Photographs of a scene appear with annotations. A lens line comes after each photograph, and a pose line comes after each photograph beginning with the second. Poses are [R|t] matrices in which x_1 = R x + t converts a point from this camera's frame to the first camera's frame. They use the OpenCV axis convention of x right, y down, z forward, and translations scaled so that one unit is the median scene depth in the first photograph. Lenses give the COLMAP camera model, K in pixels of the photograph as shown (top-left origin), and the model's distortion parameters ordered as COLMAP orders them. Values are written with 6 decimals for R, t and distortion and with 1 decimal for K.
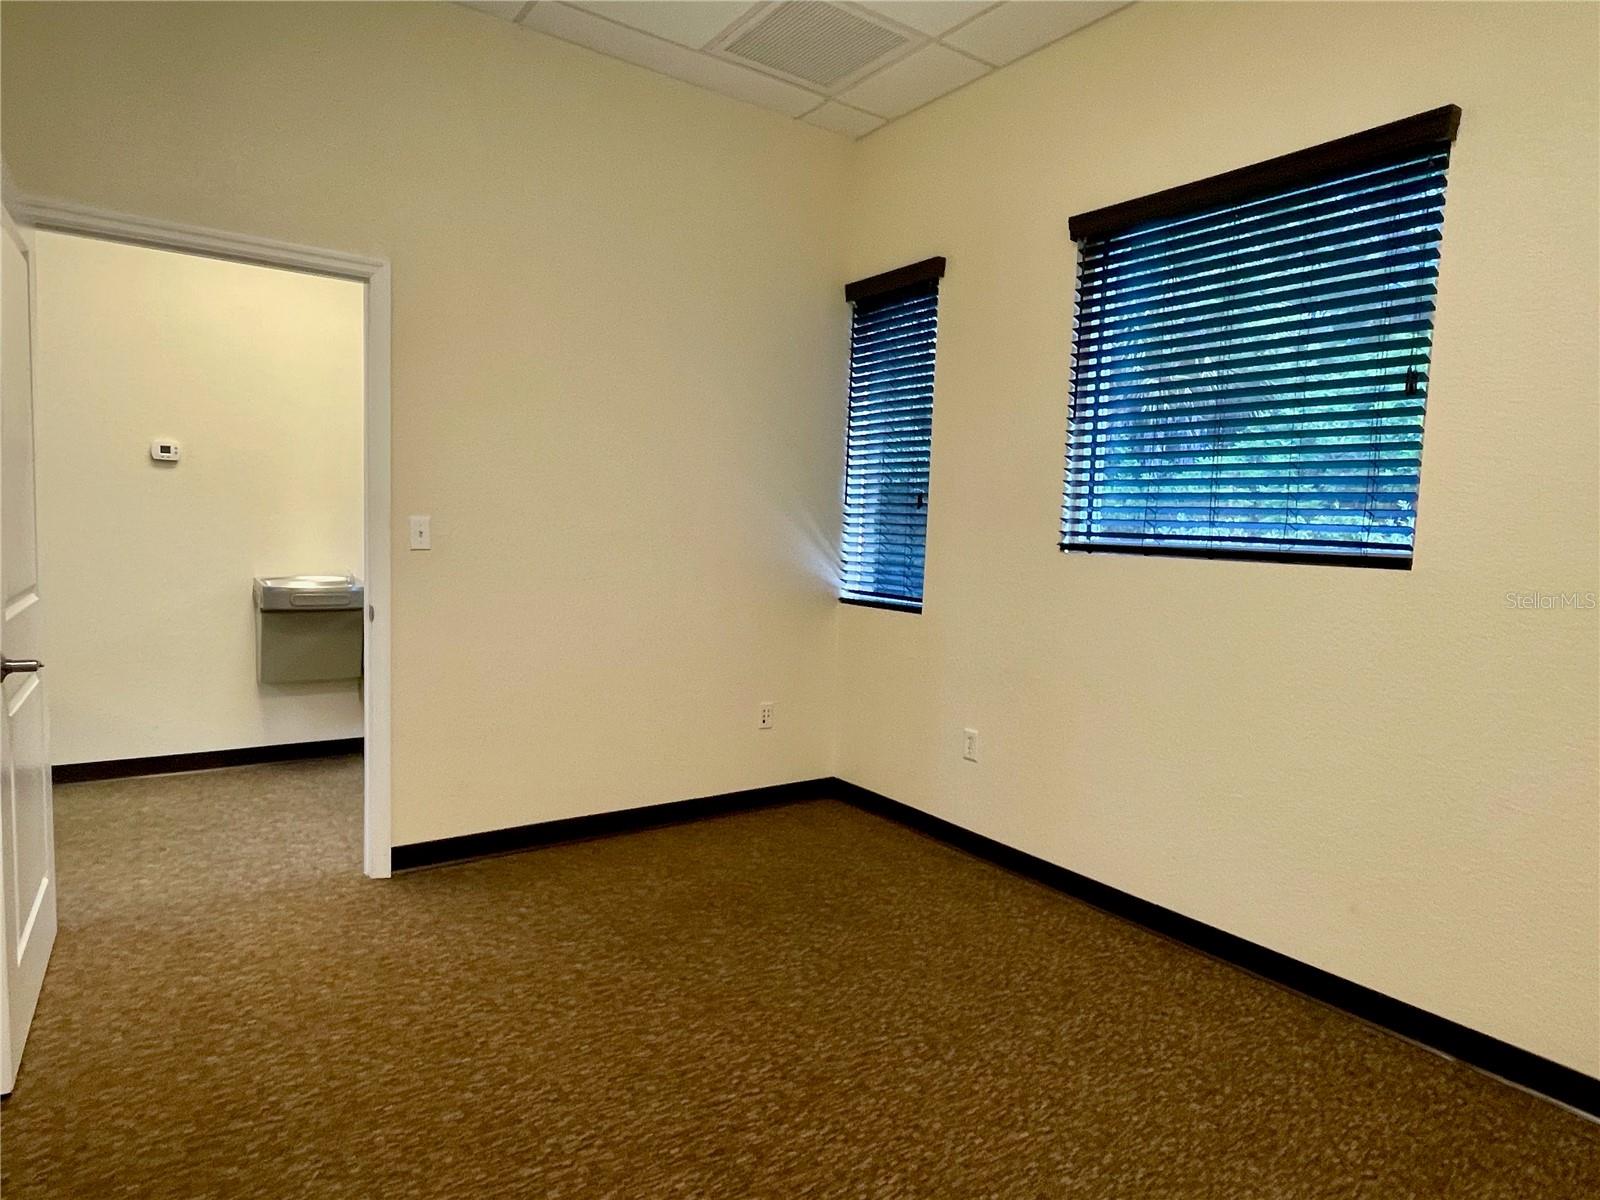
lens RADIAL K [[951.4, 0, 847.4], [0, 951.4, 627.9], [0, 0, 1]] dist [0.006689, 0.001743]
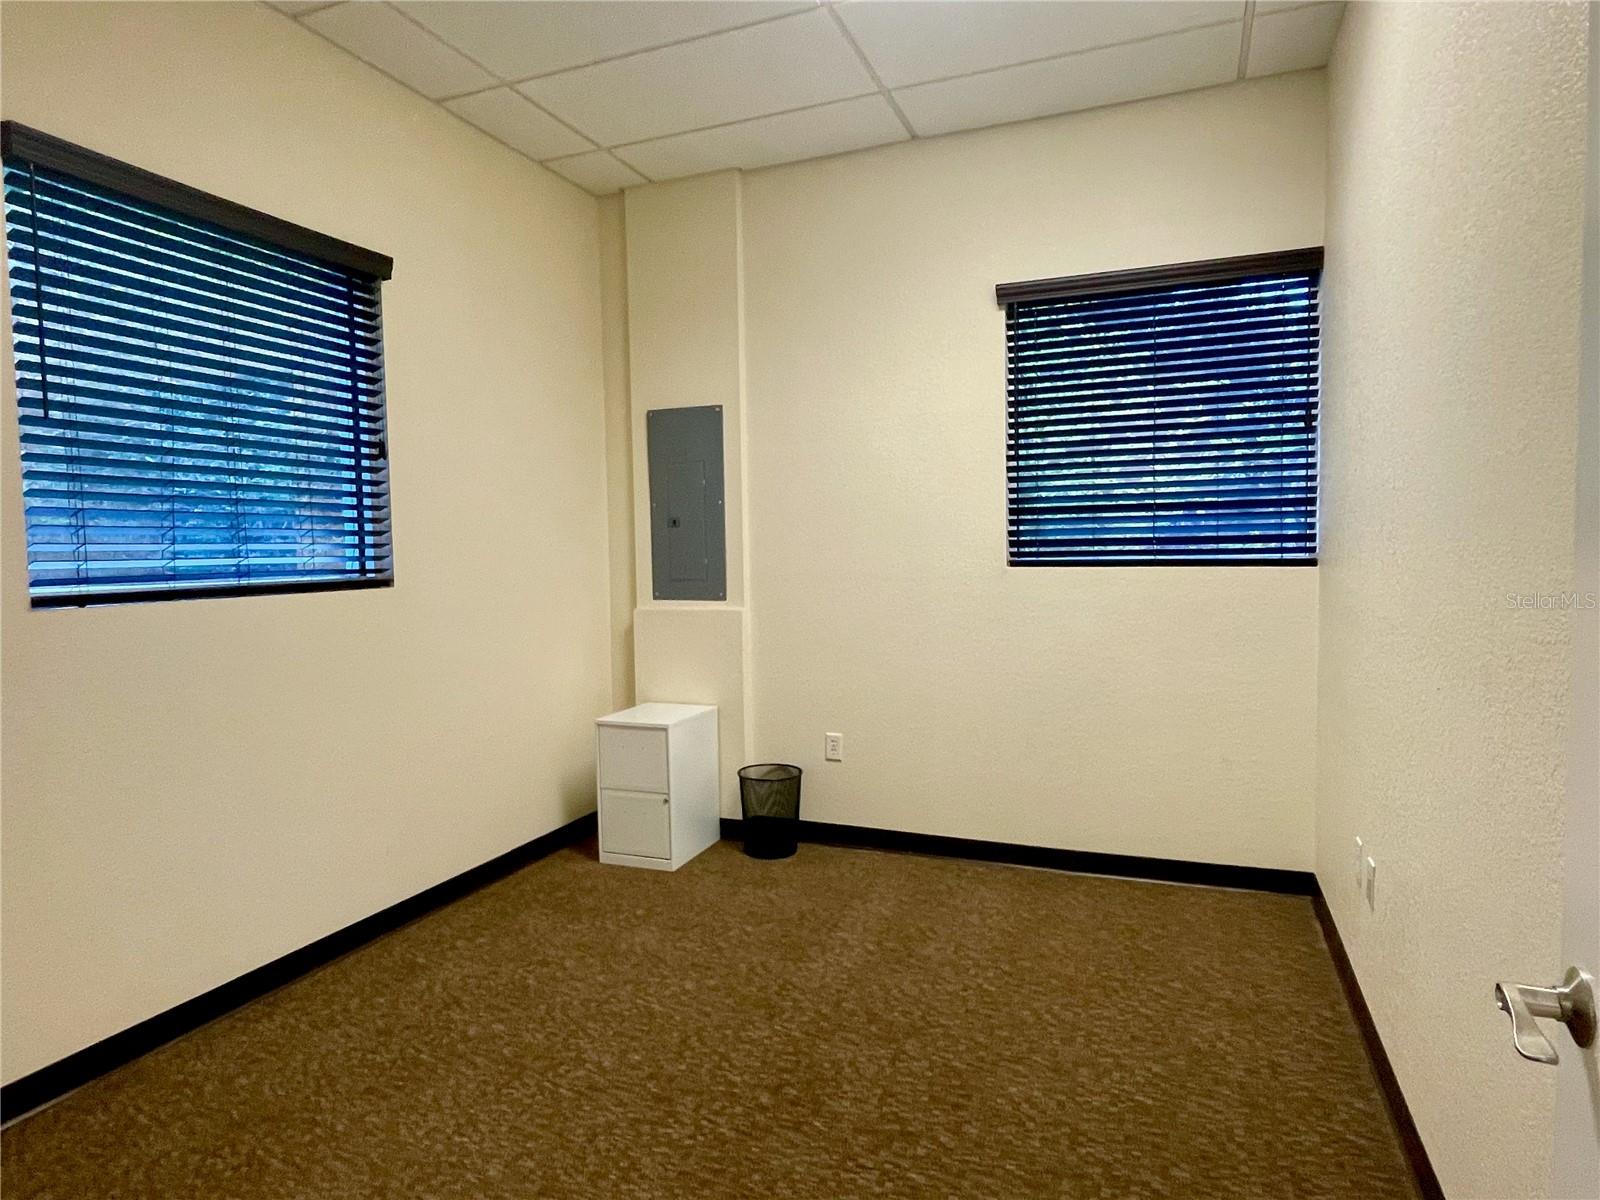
lens RADIAL K [[959.1, 0, 774.0], [0, 959.1, 606.9], [0, 0, 1]] dist [-0.001388, 0.000339]
pose [[-0.508782, -0.071845, 0.857892, -0.831072], [0.103462, 0.984186, 0.143781, -0.164805], [-0.854656, 0.161912, -0.493303, 1.158317]]
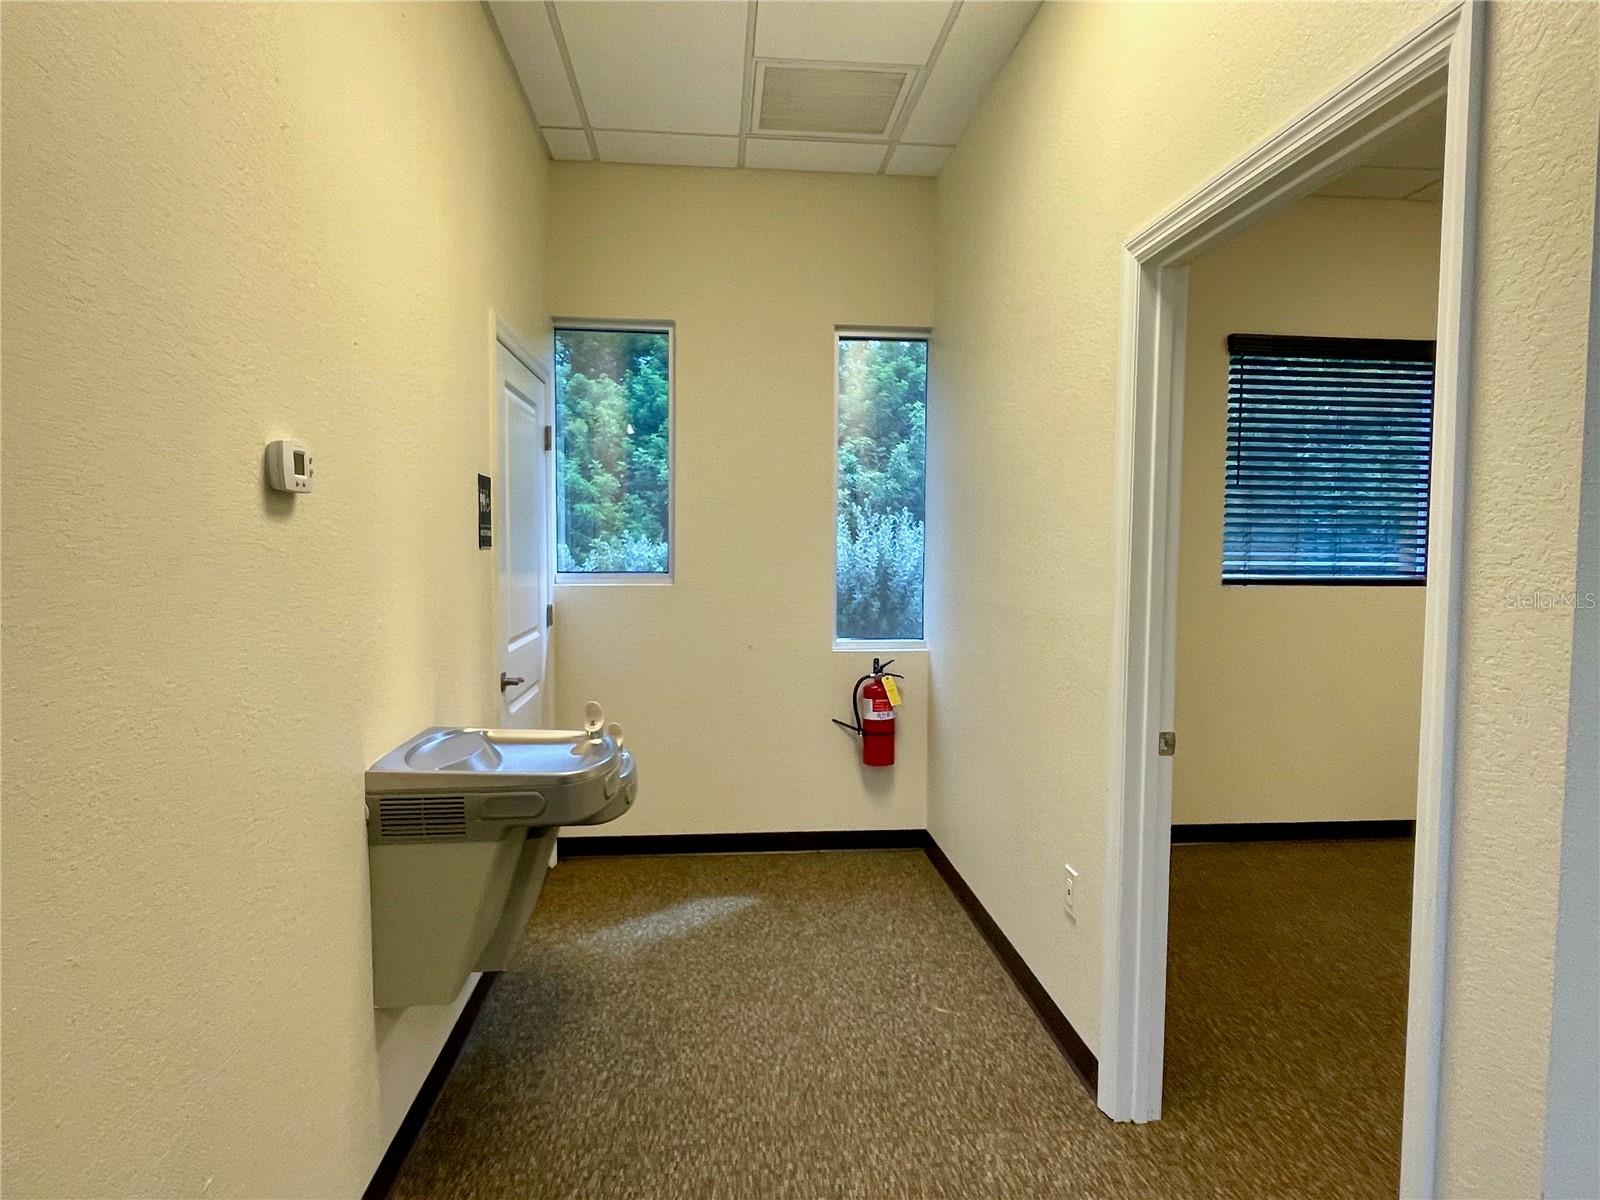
lens RADIAL K [[912.8, 0, 762.4], [0, 912.8, 604.8], [0, 0, 1]] dist [0.000471, -0.063755]
pose [[0.528154, -0.075940, 0.845746, -1.525272], [0.101541, 0.994495, 0.025886, -0.195991], [-0.843056, 0.072206, 0.532957, 1.137559]]
